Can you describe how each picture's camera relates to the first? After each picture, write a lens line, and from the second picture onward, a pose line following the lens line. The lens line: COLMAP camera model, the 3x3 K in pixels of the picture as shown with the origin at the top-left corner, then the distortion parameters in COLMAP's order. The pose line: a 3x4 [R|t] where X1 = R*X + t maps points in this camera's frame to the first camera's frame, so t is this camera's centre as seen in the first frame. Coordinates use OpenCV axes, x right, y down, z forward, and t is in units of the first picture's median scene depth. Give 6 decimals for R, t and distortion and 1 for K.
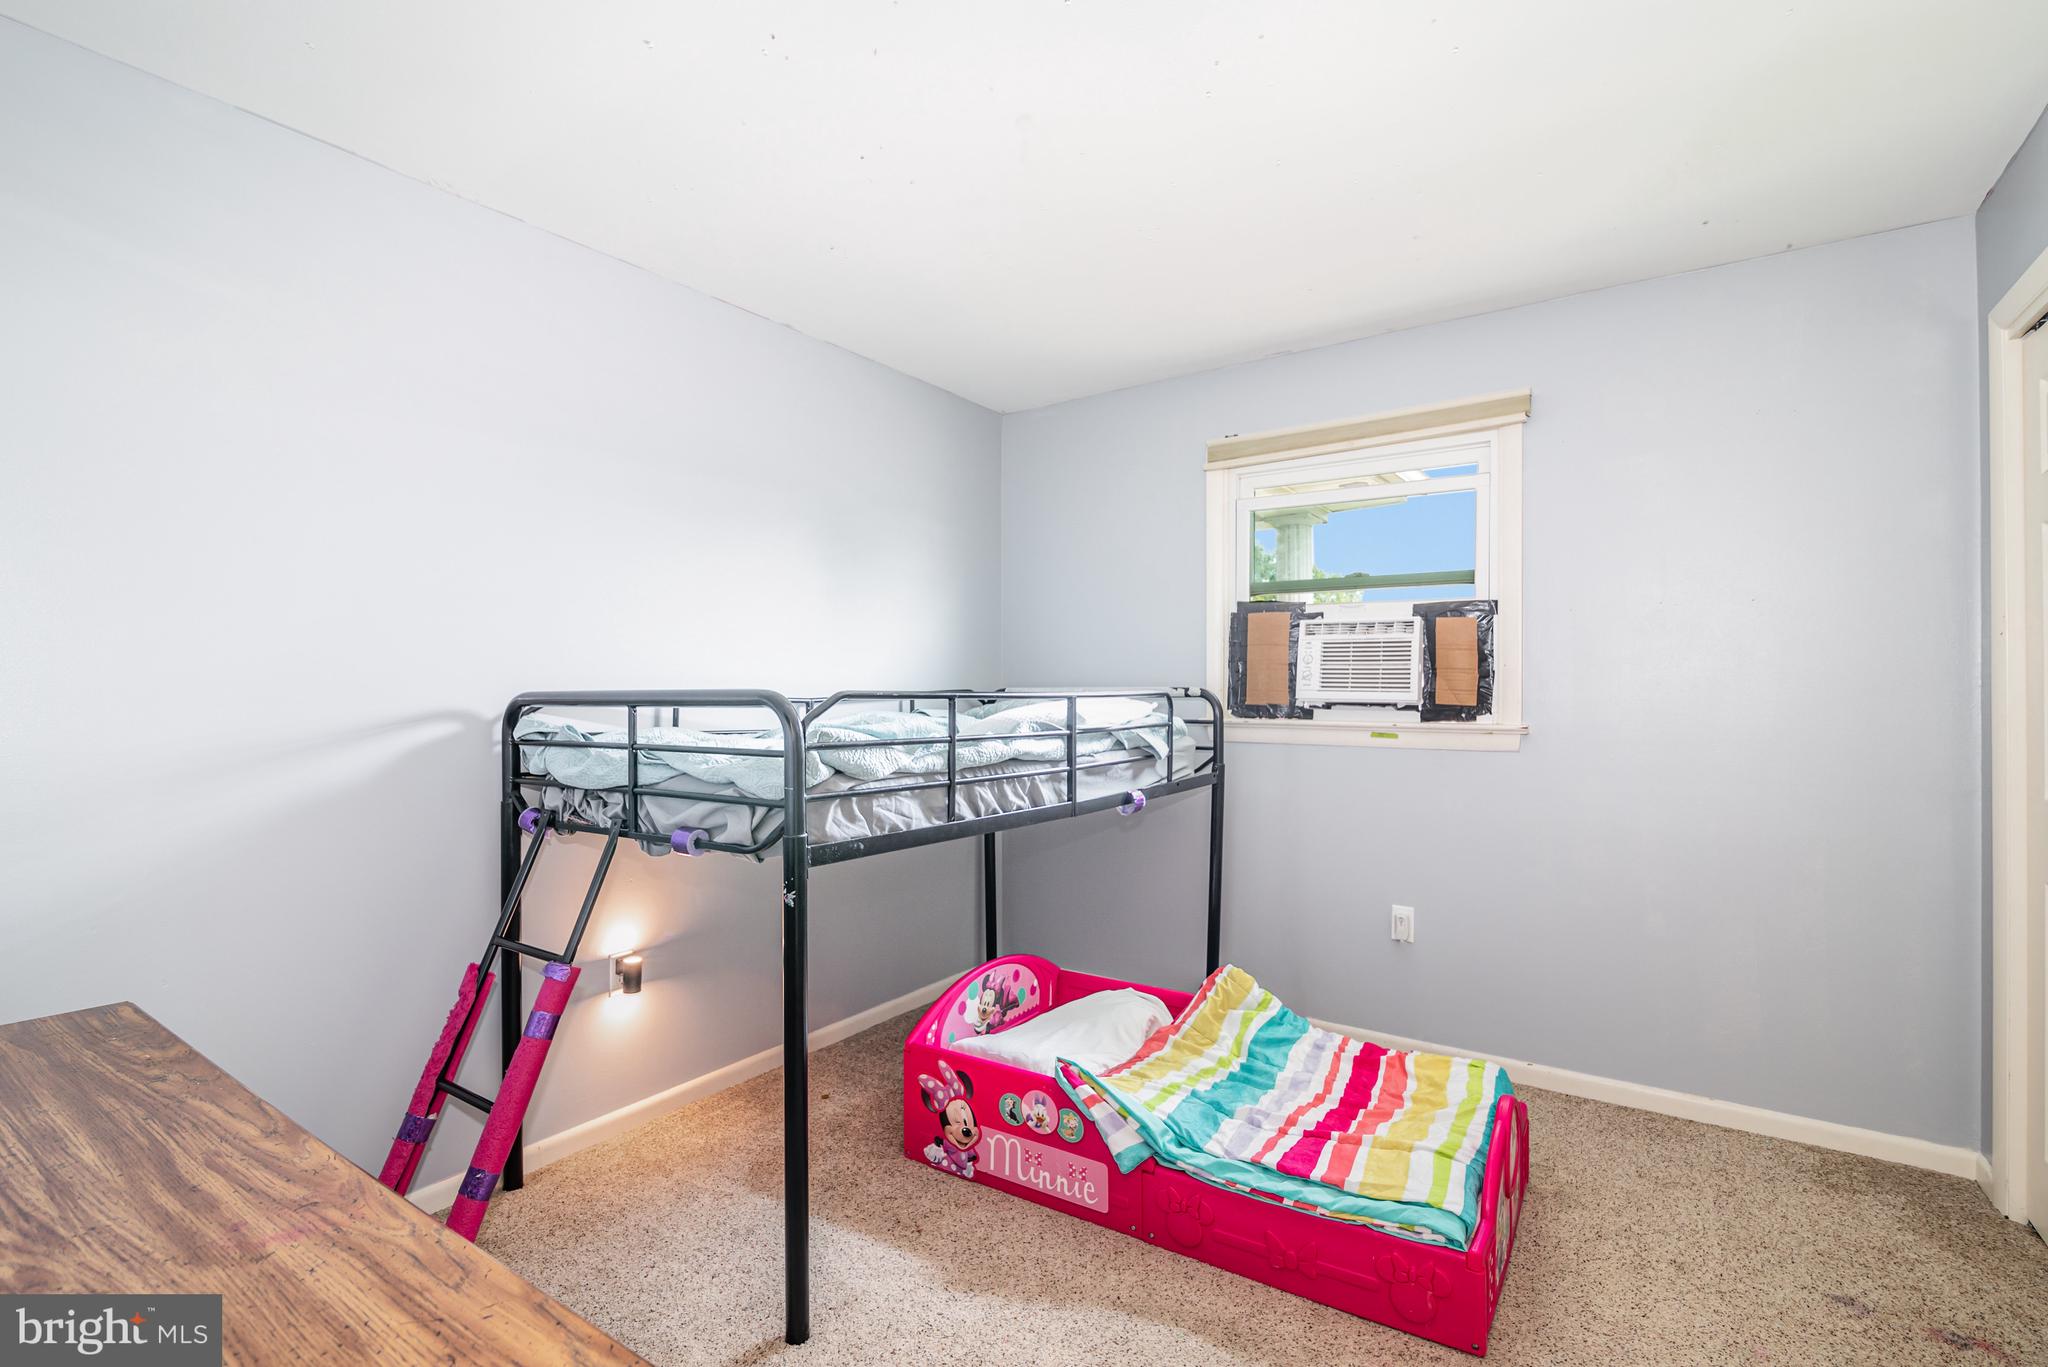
lens RADIAL K [[939.6, 0, 1025.7], [0, 939.6, 690.2], [0, 0, 1]] dist [-0.011778, -0.000058]
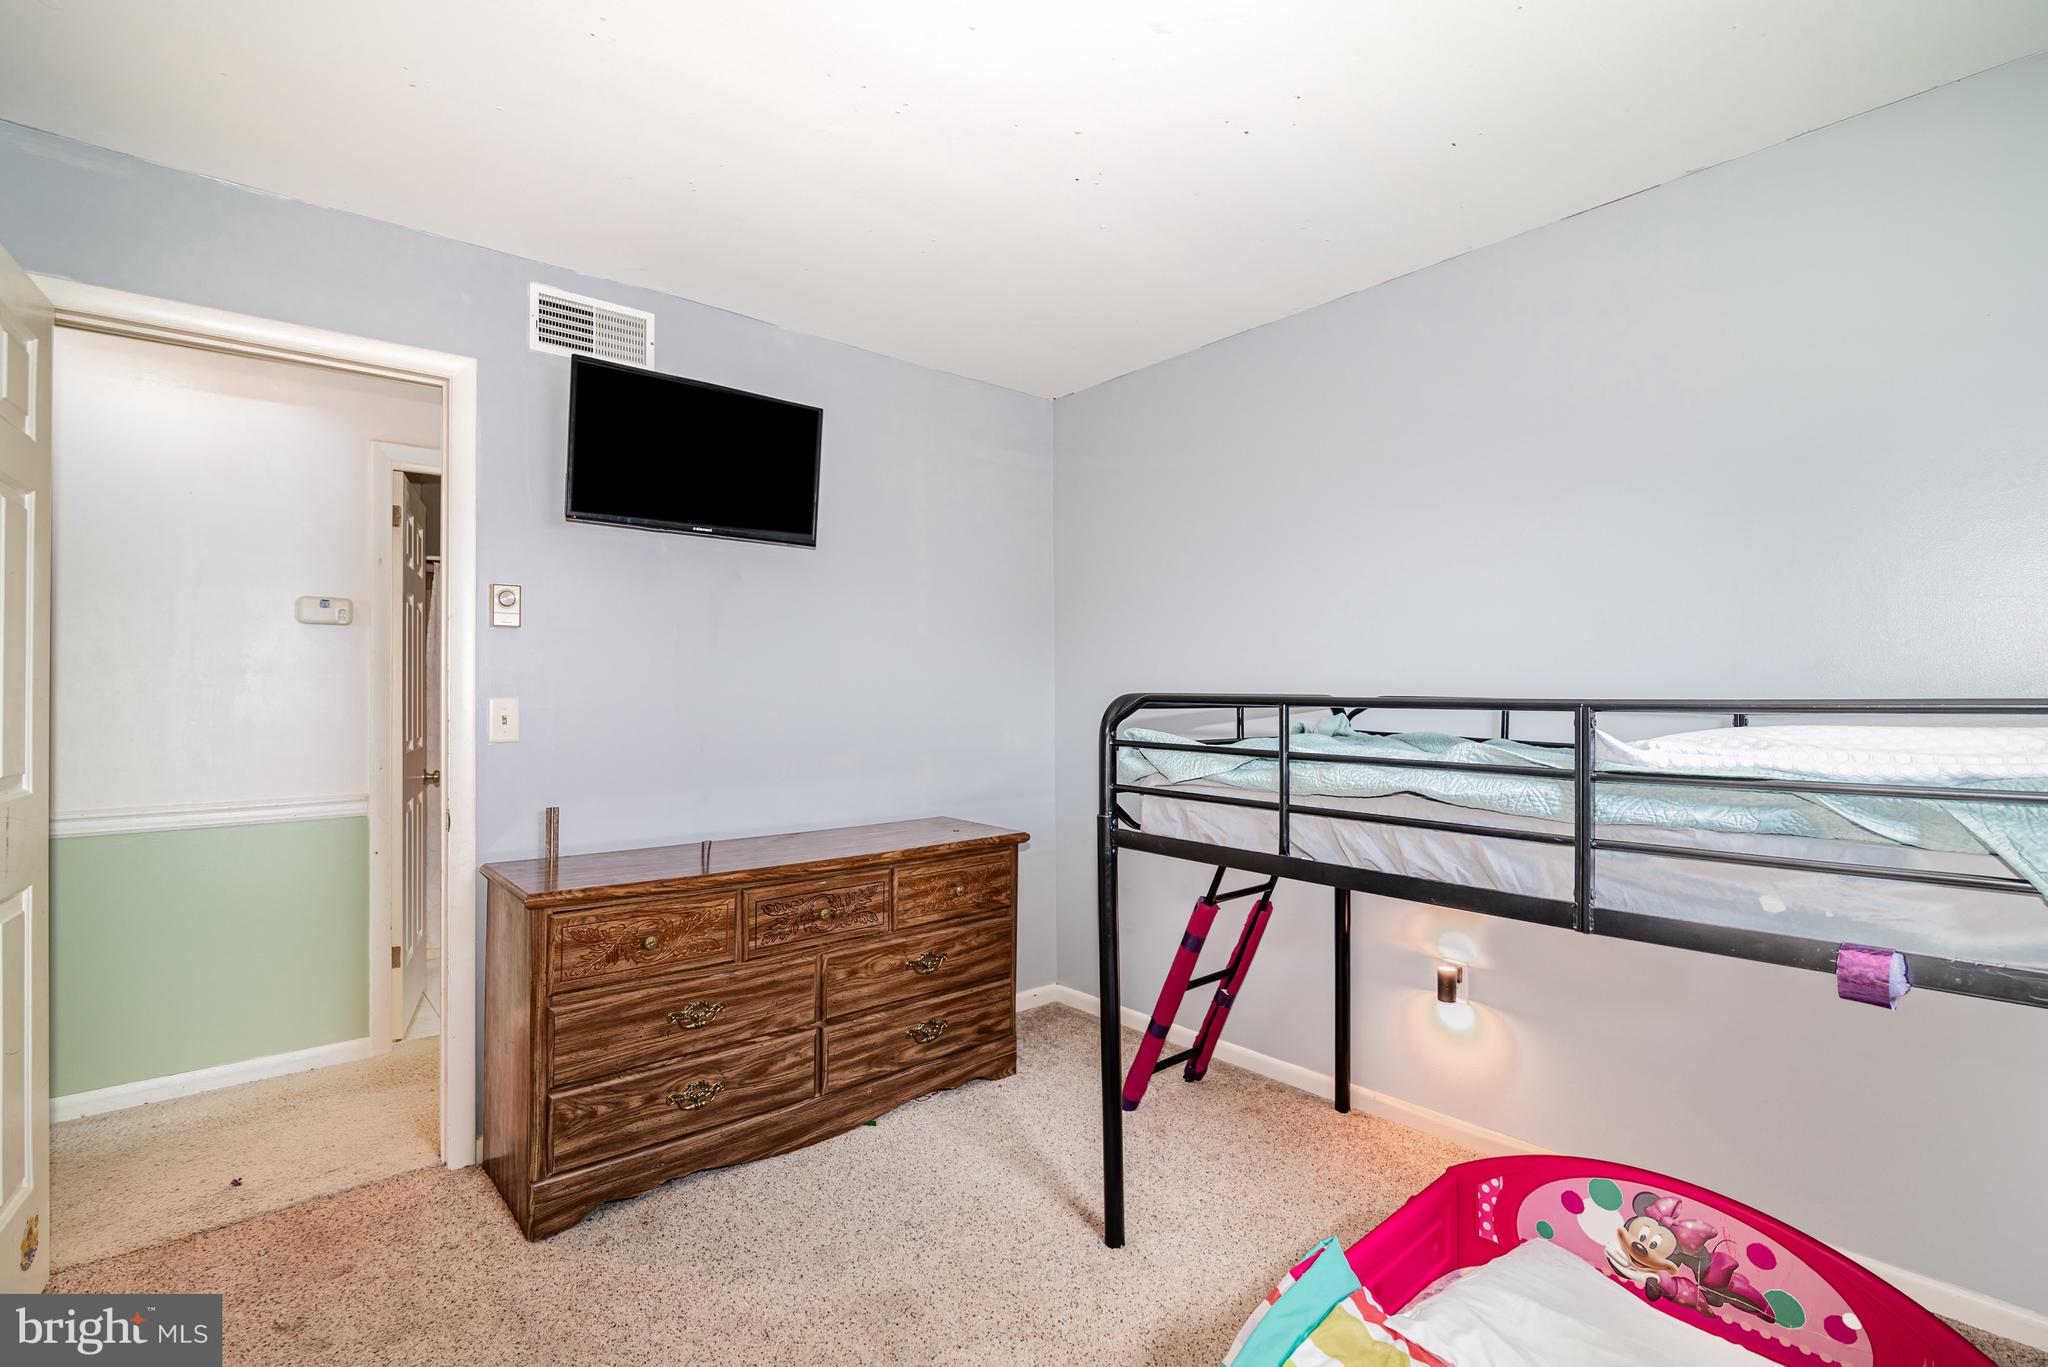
lens RADIAL K [[939.6, 0, 1024.2], [0, 939.6, 685.3], [0, 0, 1]] dist [-0.011778, -0.000058]
pose [[-0.253120, -0.003964, -0.967427, 0.624657], [0.003987, 0.999979, -0.005140, -0.004520], [0.967427, -0.005158, -0.253099, 0.800846]]
